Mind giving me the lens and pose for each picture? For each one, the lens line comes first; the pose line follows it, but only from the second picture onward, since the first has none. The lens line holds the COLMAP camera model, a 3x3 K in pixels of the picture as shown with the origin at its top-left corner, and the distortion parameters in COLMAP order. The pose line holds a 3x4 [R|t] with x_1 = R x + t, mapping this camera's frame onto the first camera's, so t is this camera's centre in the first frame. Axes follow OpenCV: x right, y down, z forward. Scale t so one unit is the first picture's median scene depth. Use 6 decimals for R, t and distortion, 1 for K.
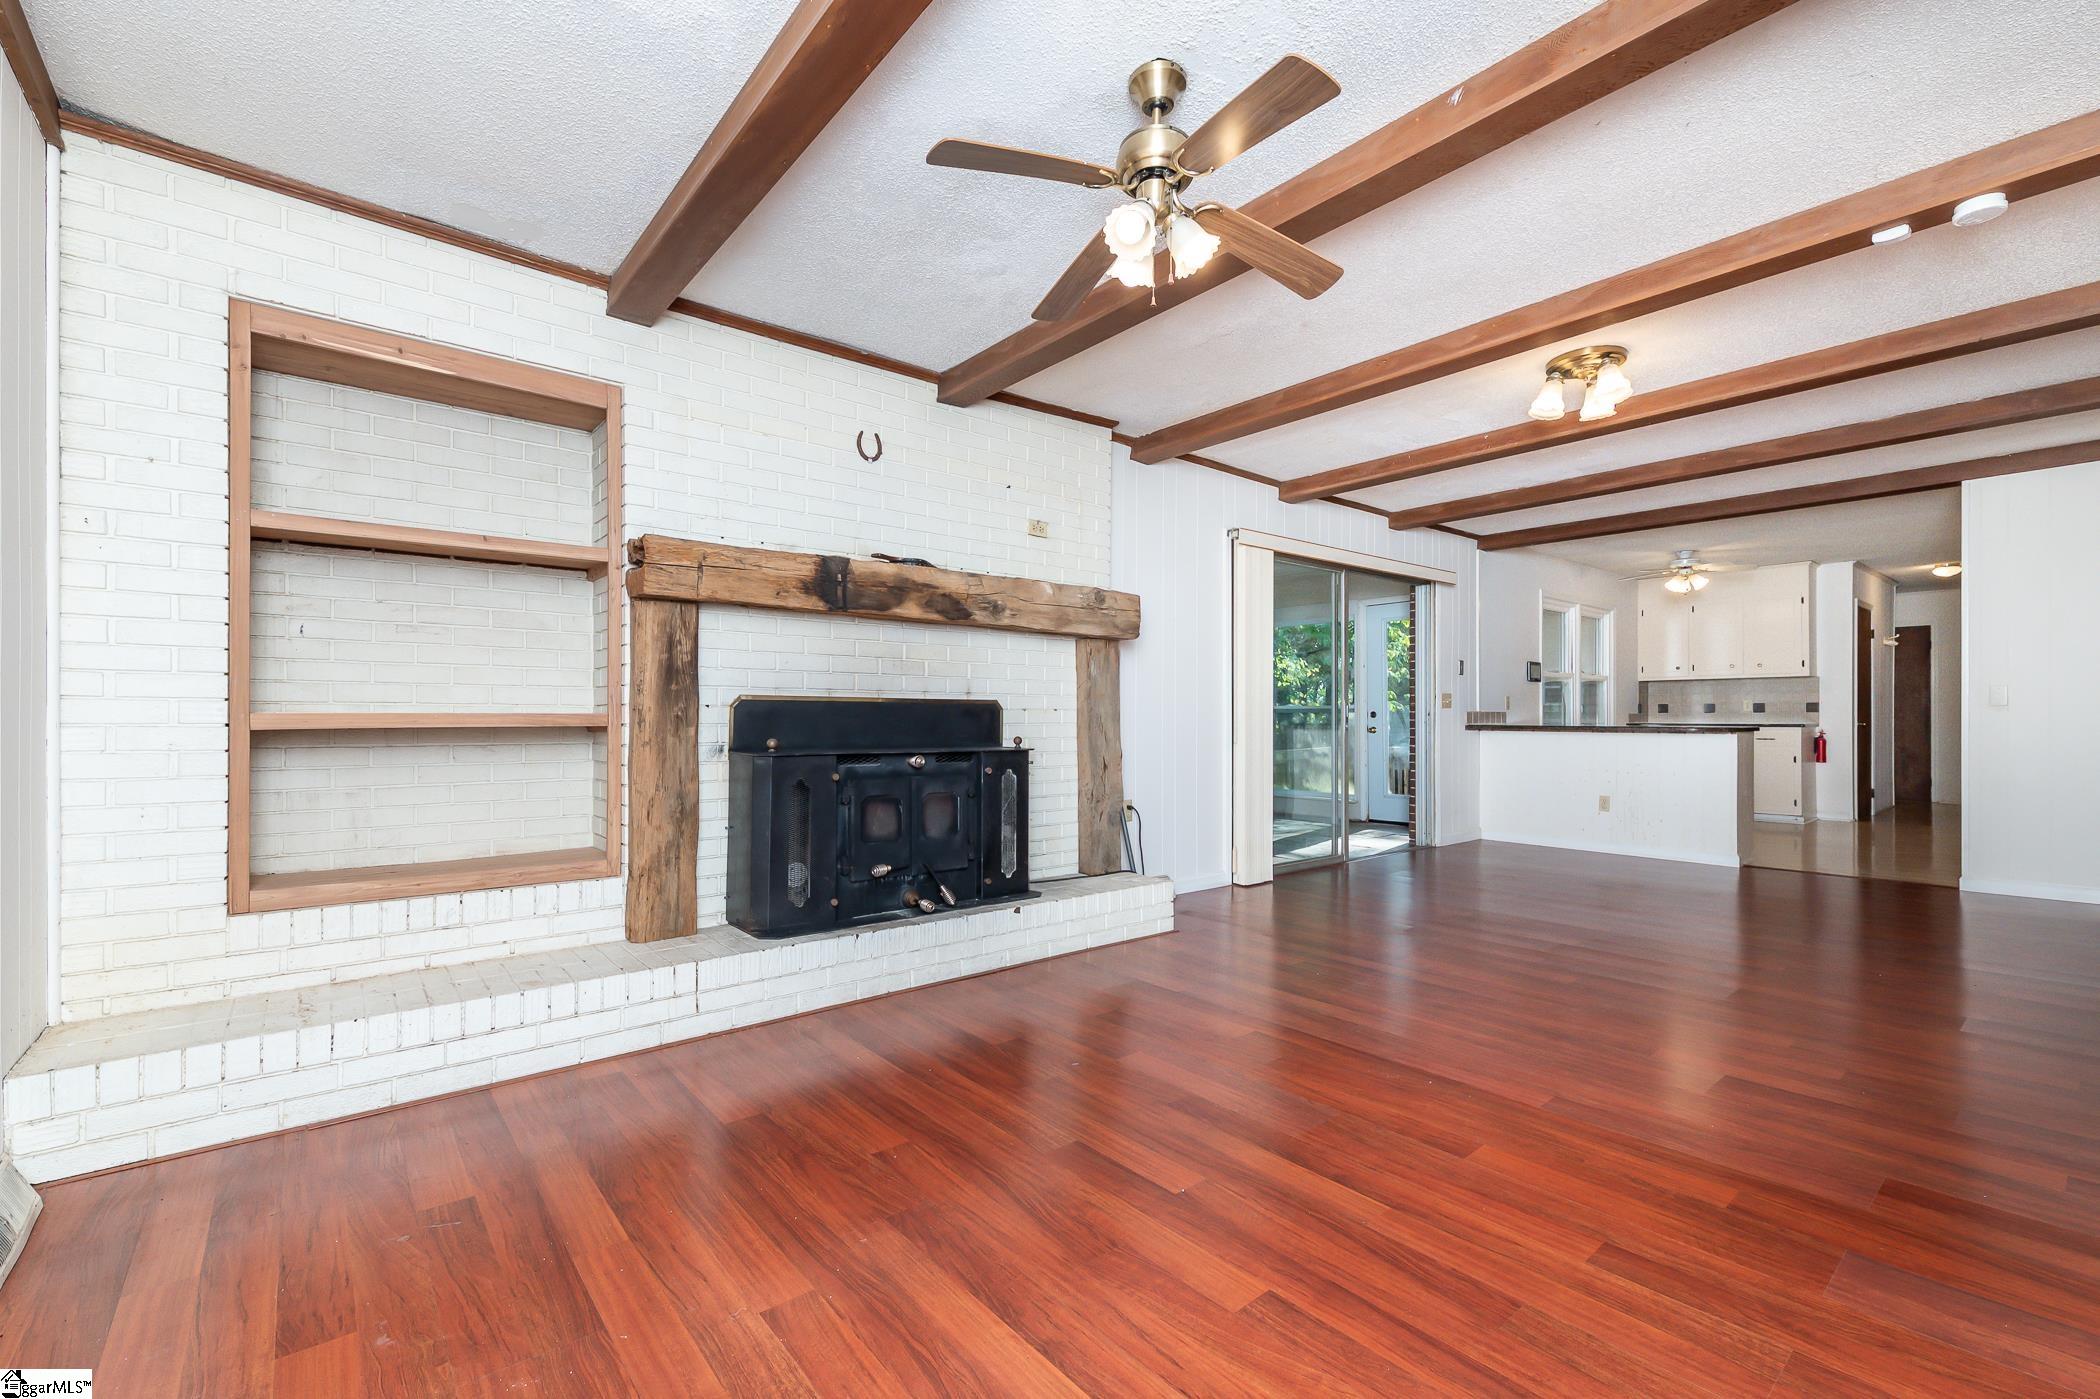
lens RADIAL K [[928.9, 0, 1003.7], [0, 928.9, 712.6], [0, 0, 1]] dist [0.017156, -0.000500]
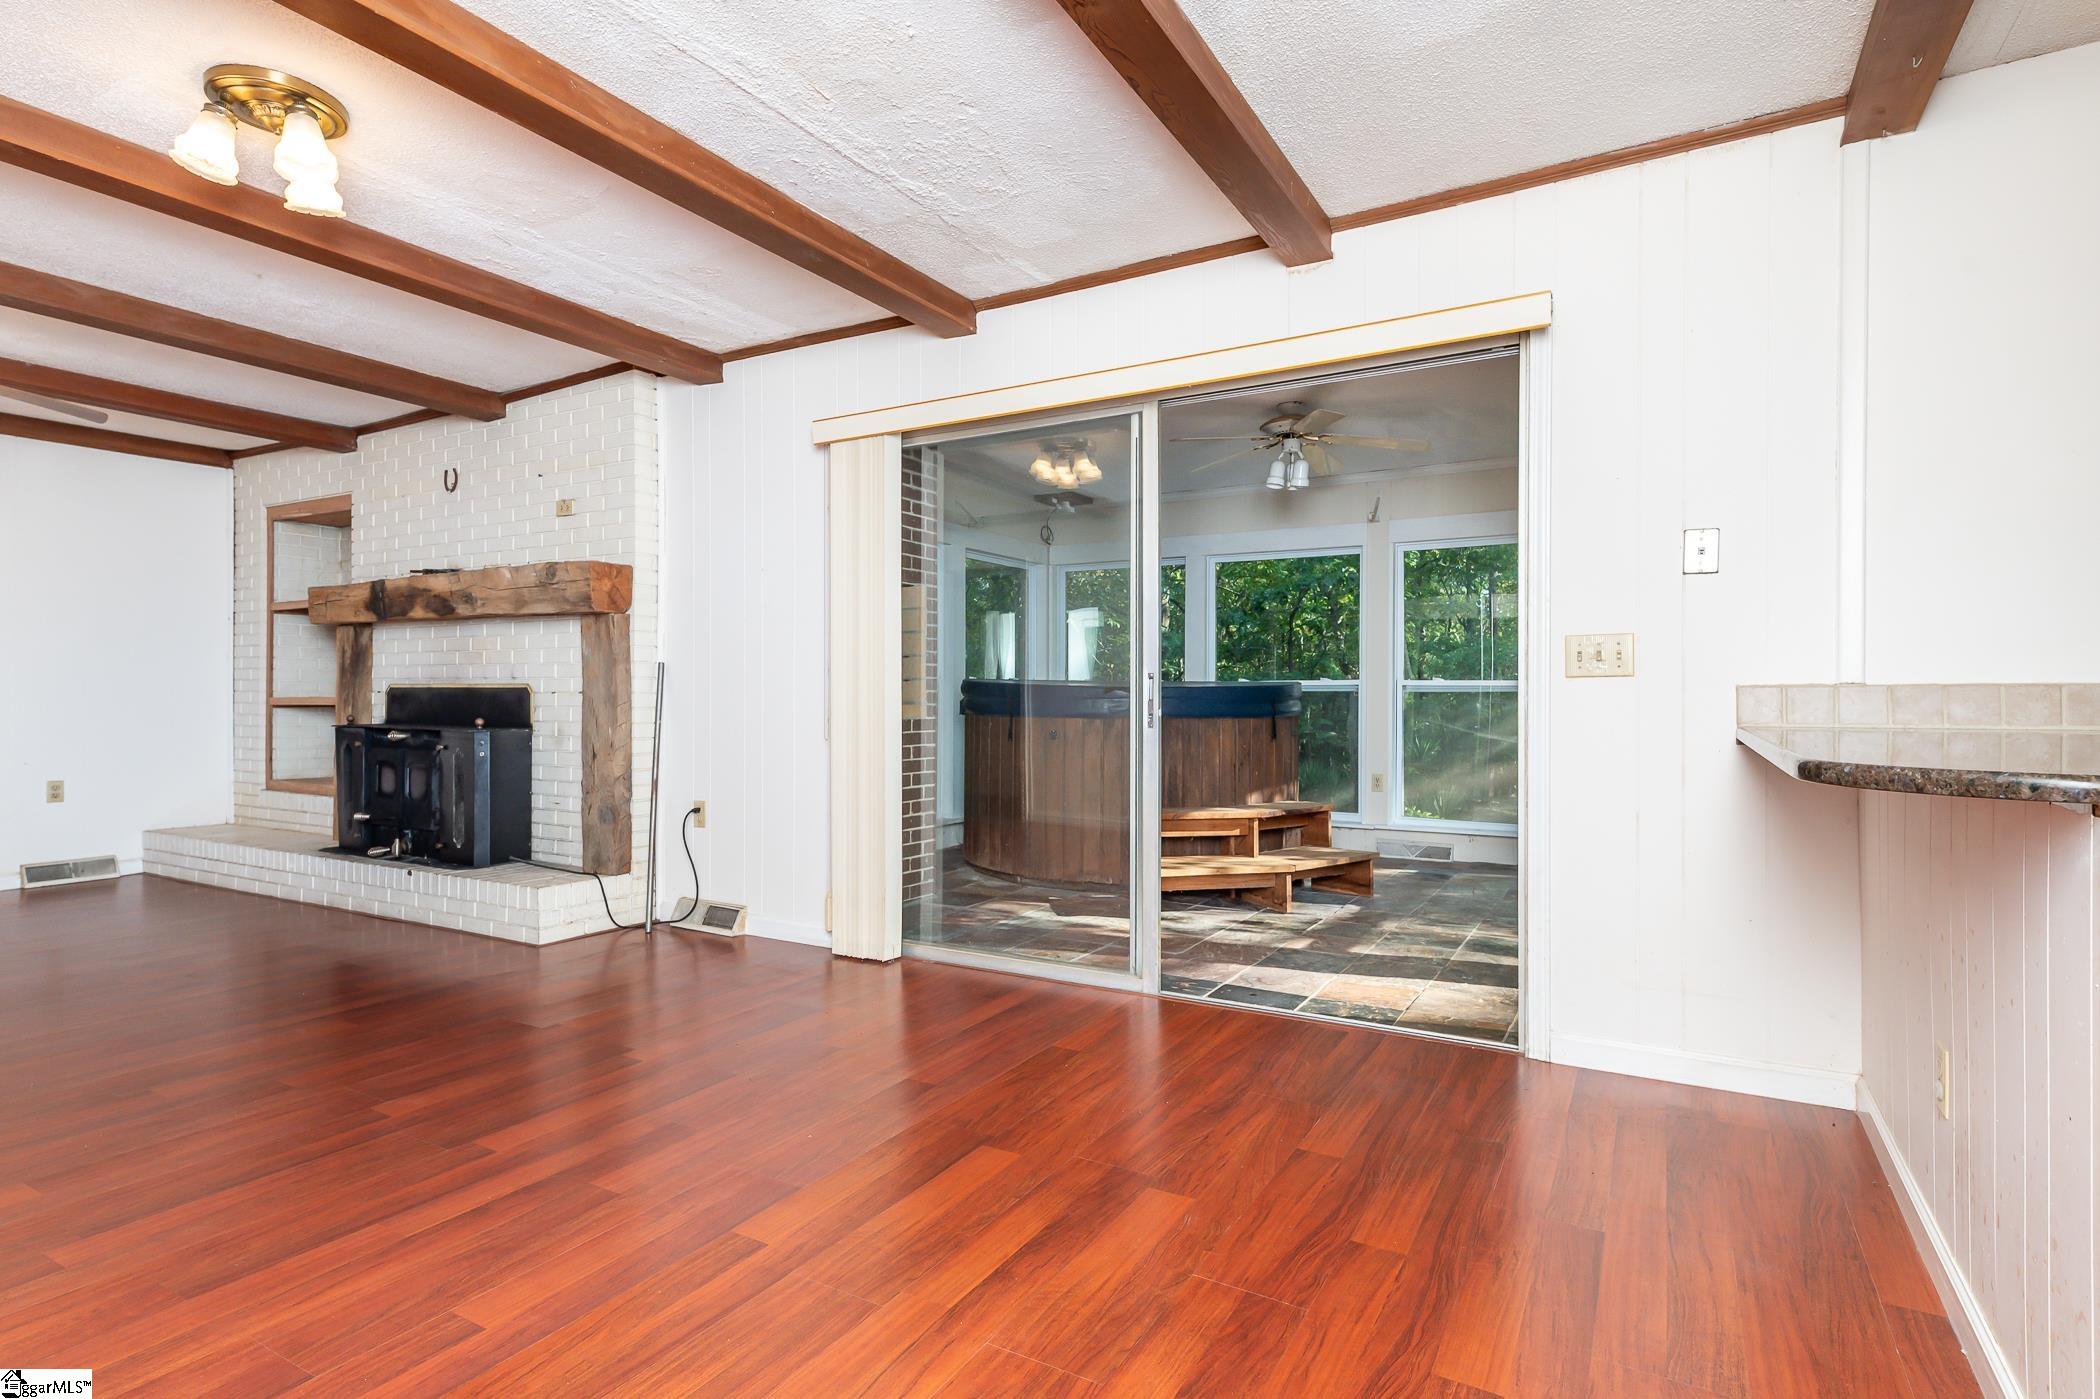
lens RADIAL K [[1060.2, 0, 1049.3], [0, 1060.2, 693.1], [0, 0, 1]] dist [-0.001243, -0.000509]
pose [[0.358937, -0.002364, -0.933359, 1.531657], [0.004119, 0.999991, -0.000949, 0.000687], [0.933353, -0.003504, 0.358944, 1.303804]]
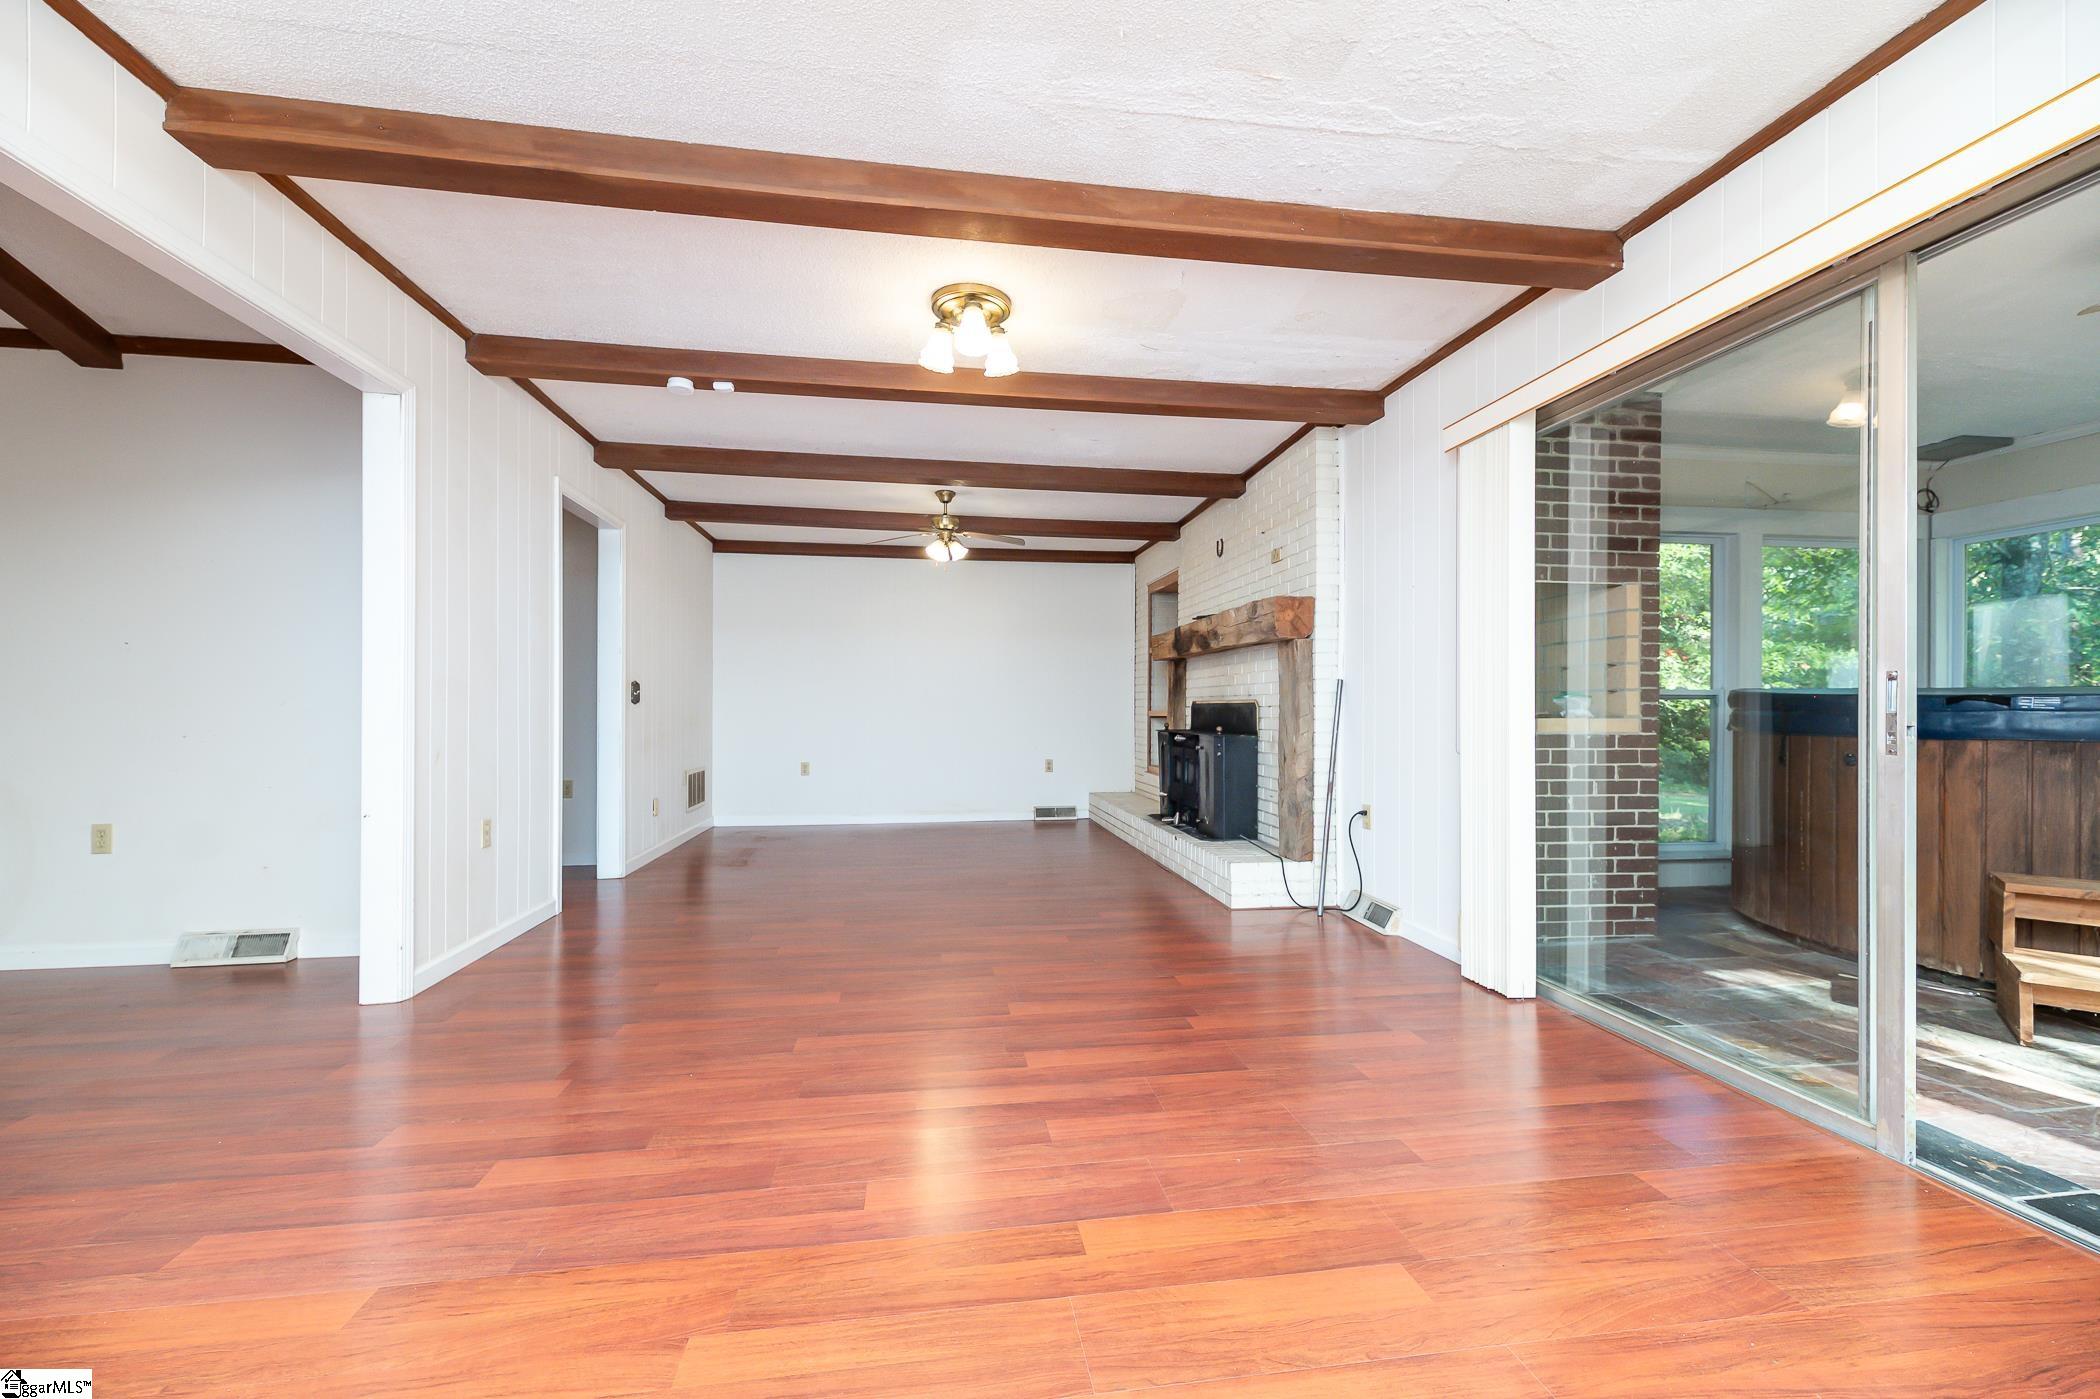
lens RADIAL K [[830.2, 0, 1043.8], [0, 830.2, 711.8], [0, 0, 1]] dist [0.008062, -0.000886]
pose [[-0.510844, 0.000799, -0.859673, 1.349218], [0.003197, 0.999994, -0.000970, 0.004669], [0.859668, -0.003243, -0.510844, 1.564708]]
